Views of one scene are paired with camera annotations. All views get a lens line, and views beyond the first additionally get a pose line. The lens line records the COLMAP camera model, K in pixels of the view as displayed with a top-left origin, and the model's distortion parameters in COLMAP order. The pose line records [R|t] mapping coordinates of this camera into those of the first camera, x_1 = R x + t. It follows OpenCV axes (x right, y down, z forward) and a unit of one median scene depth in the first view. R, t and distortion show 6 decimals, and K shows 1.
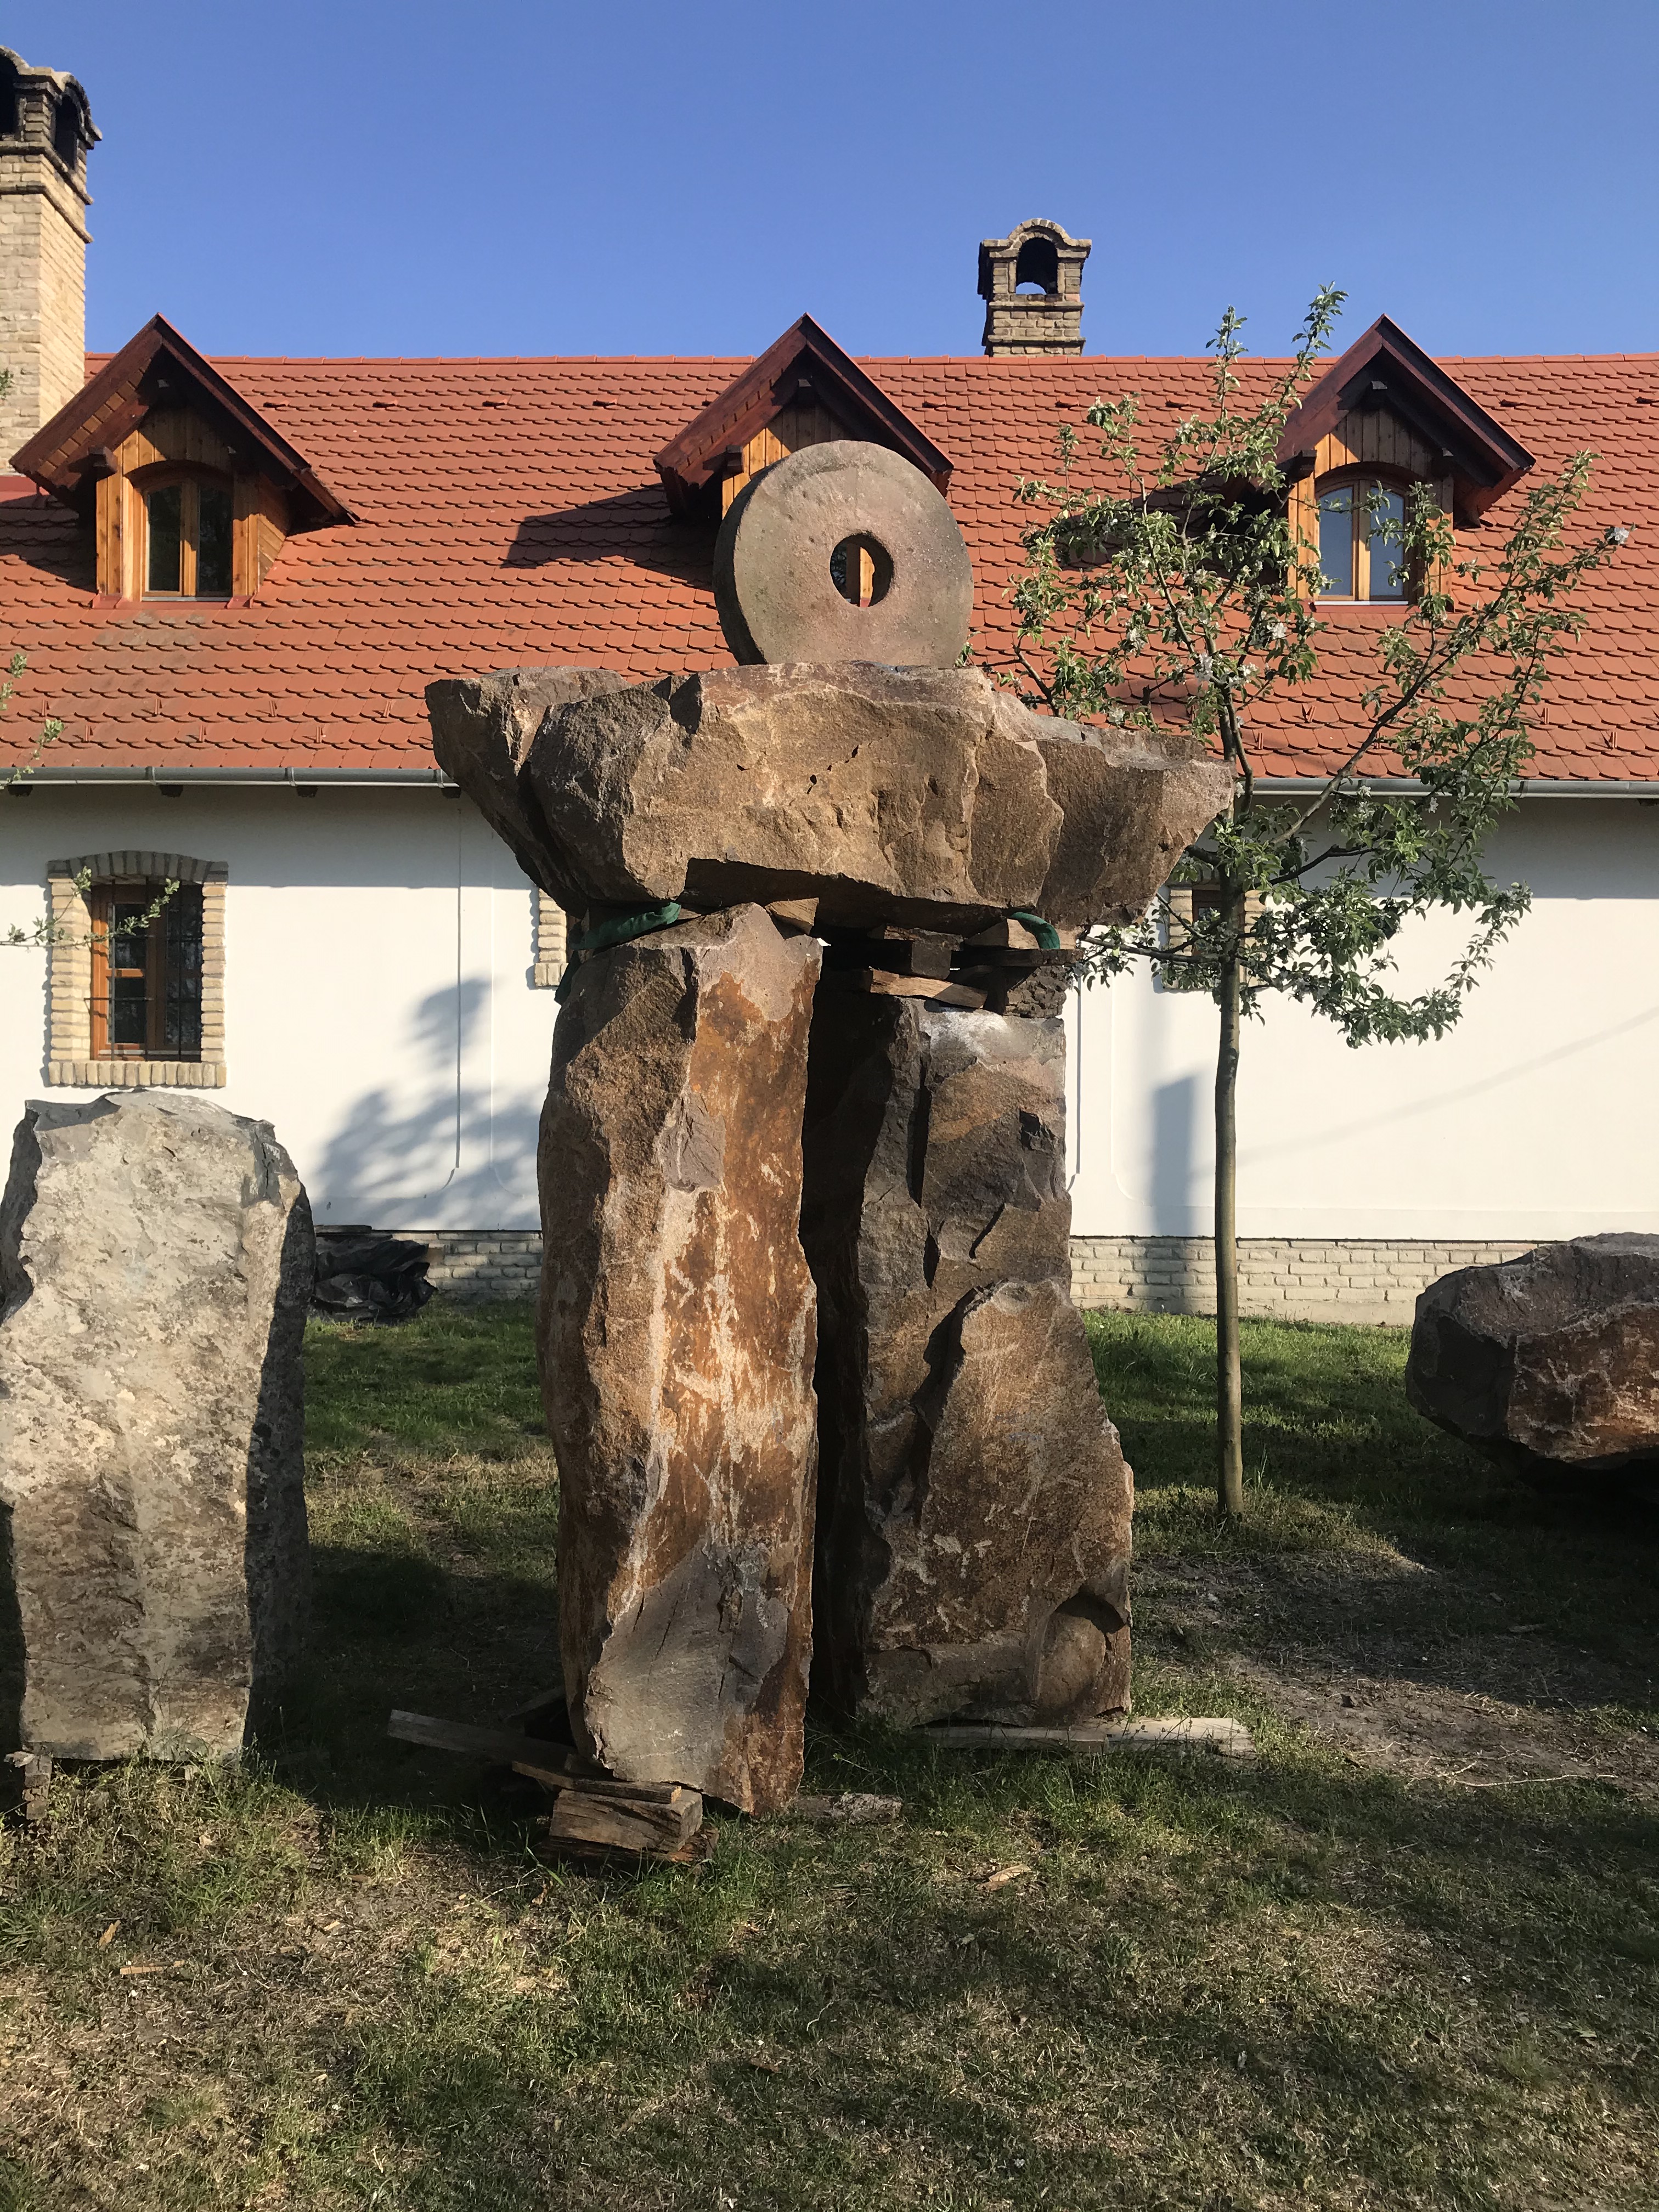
lens RADIAL K [[1800.8, 0, 804.5], [0, 1800.8, 1090.6], [0, 0, 1]] dist [0.019517, -0.005672]
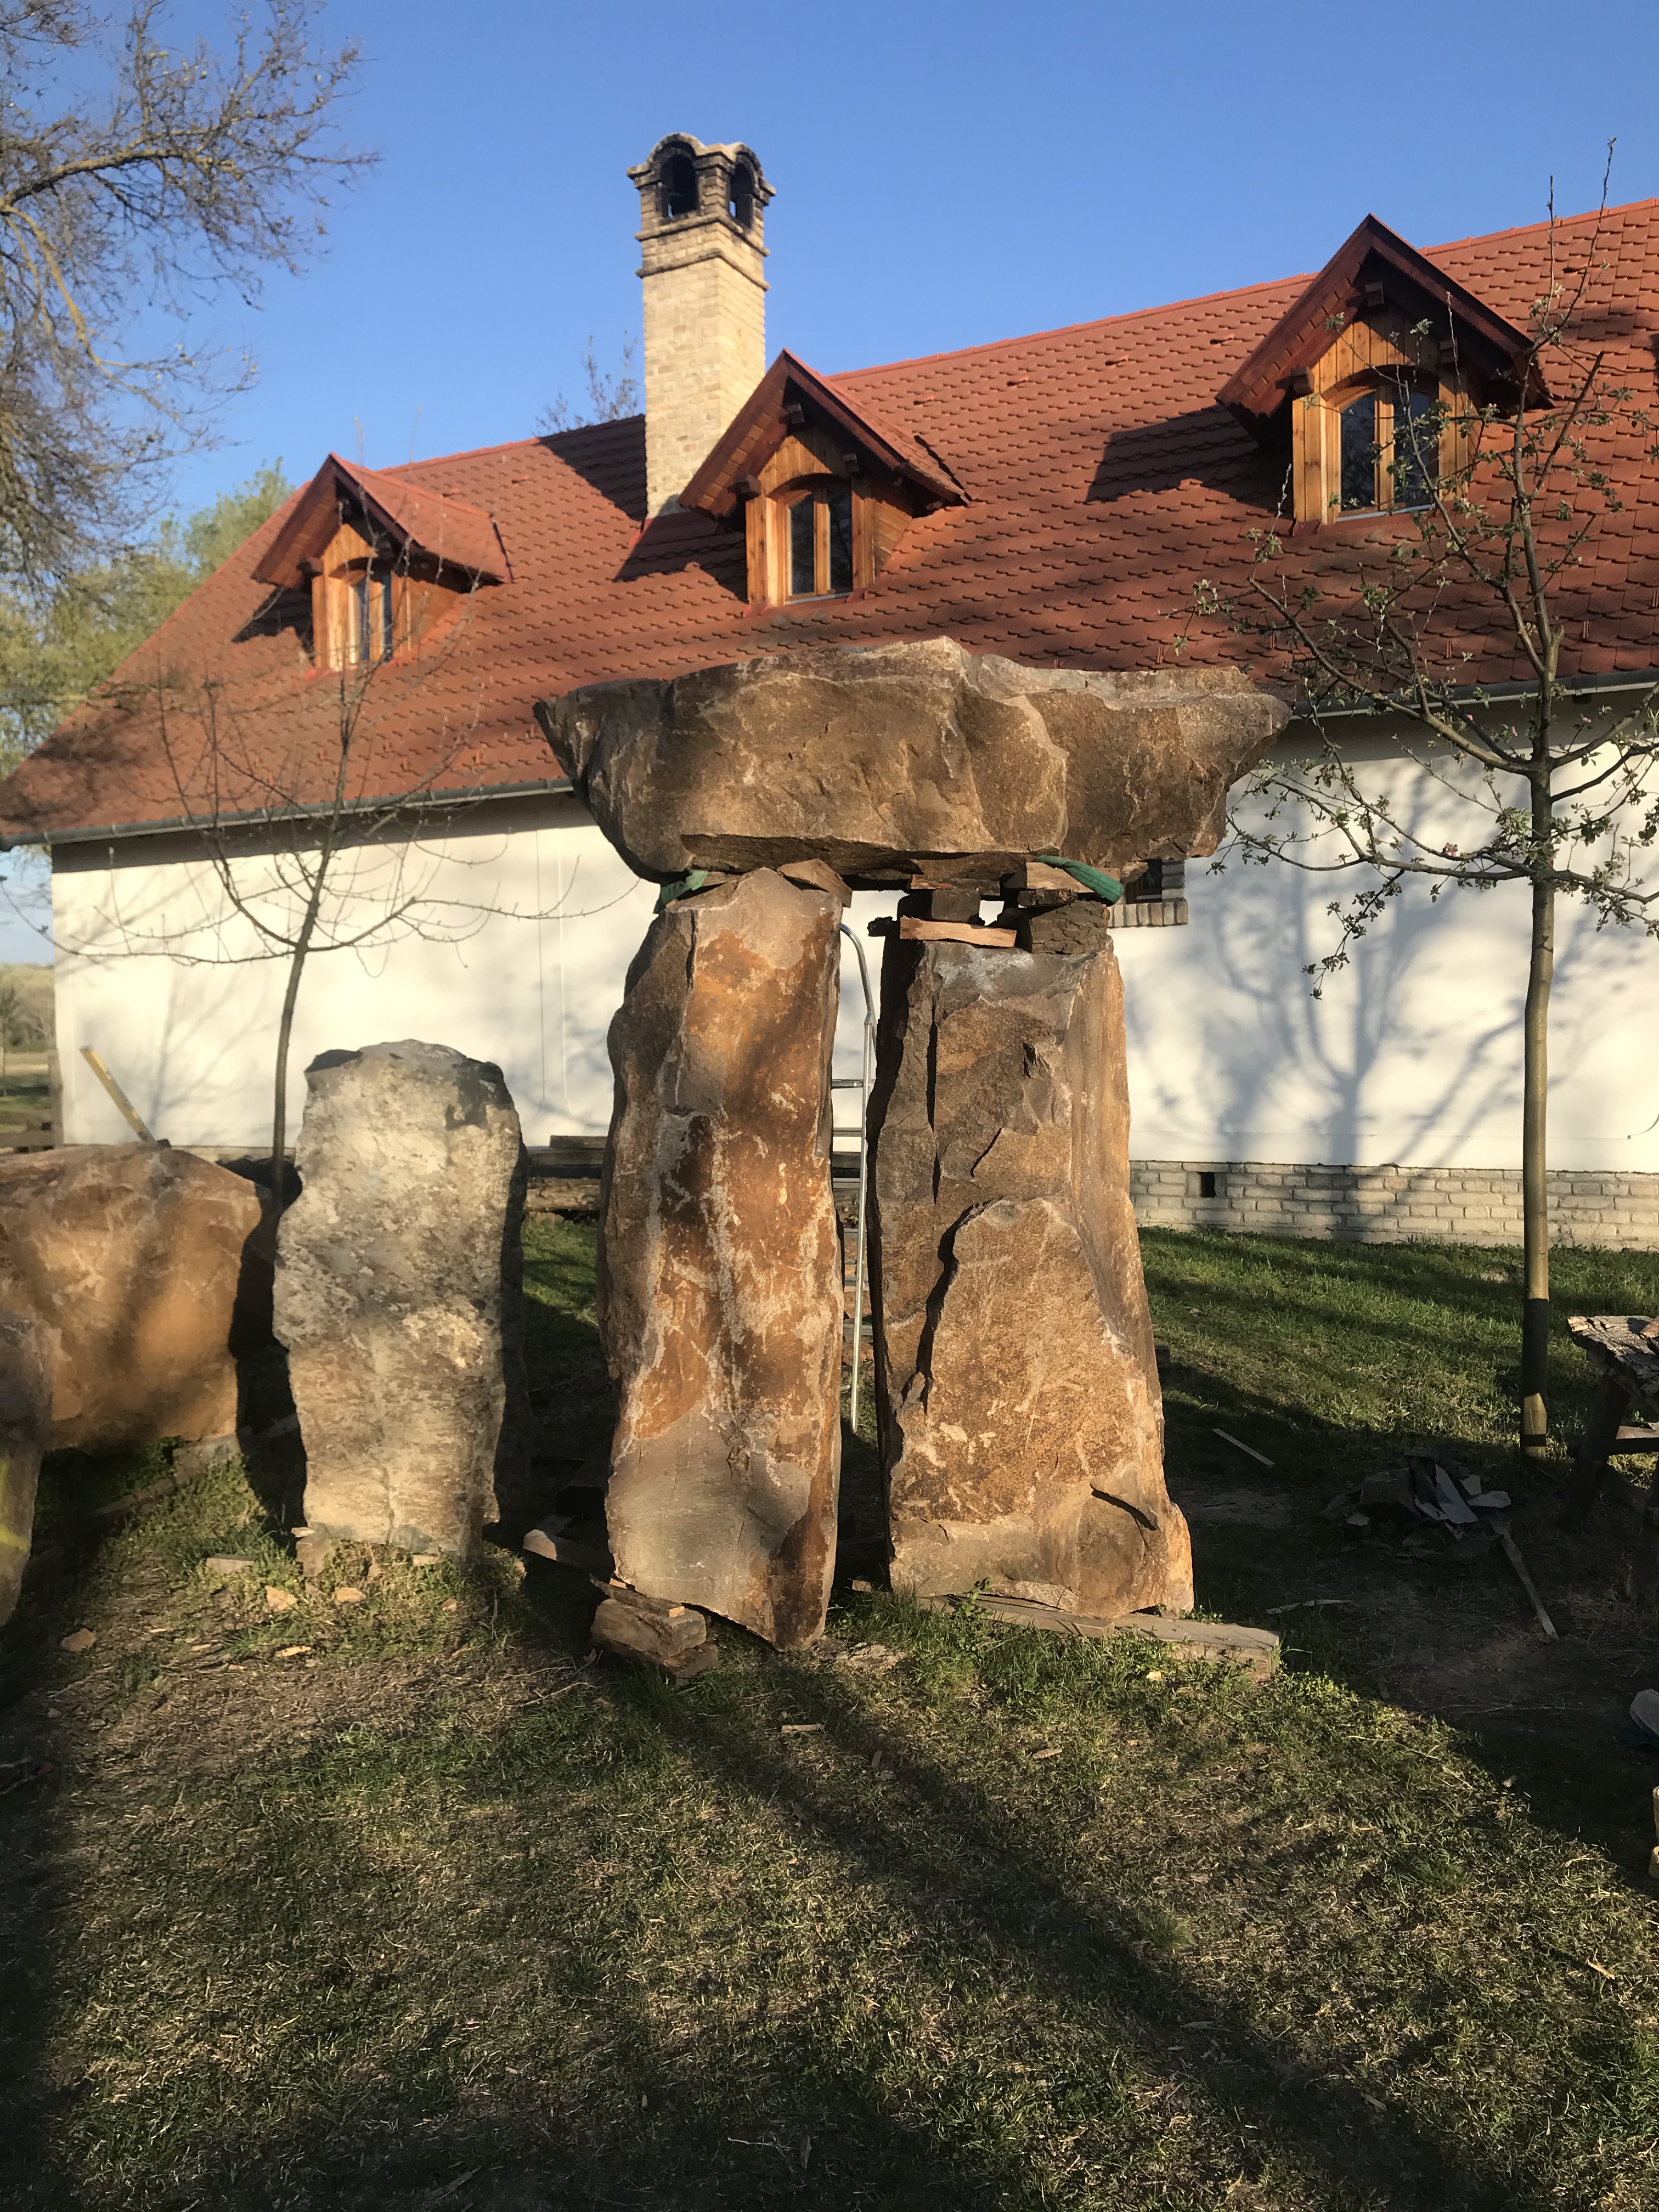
lens RADIAL K [[1790.1, 0, 792.2], [0, 1790.1, 1104.3], [0, 0, 1]] dist [0.020368, -0.000024]
pose [[0.886952, -0.004978, -0.461834, 0.507161], [0.022665, 0.999206, 0.032757, 0.010552], [0.461304, -0.039522, 0.886361, -0.018953]]
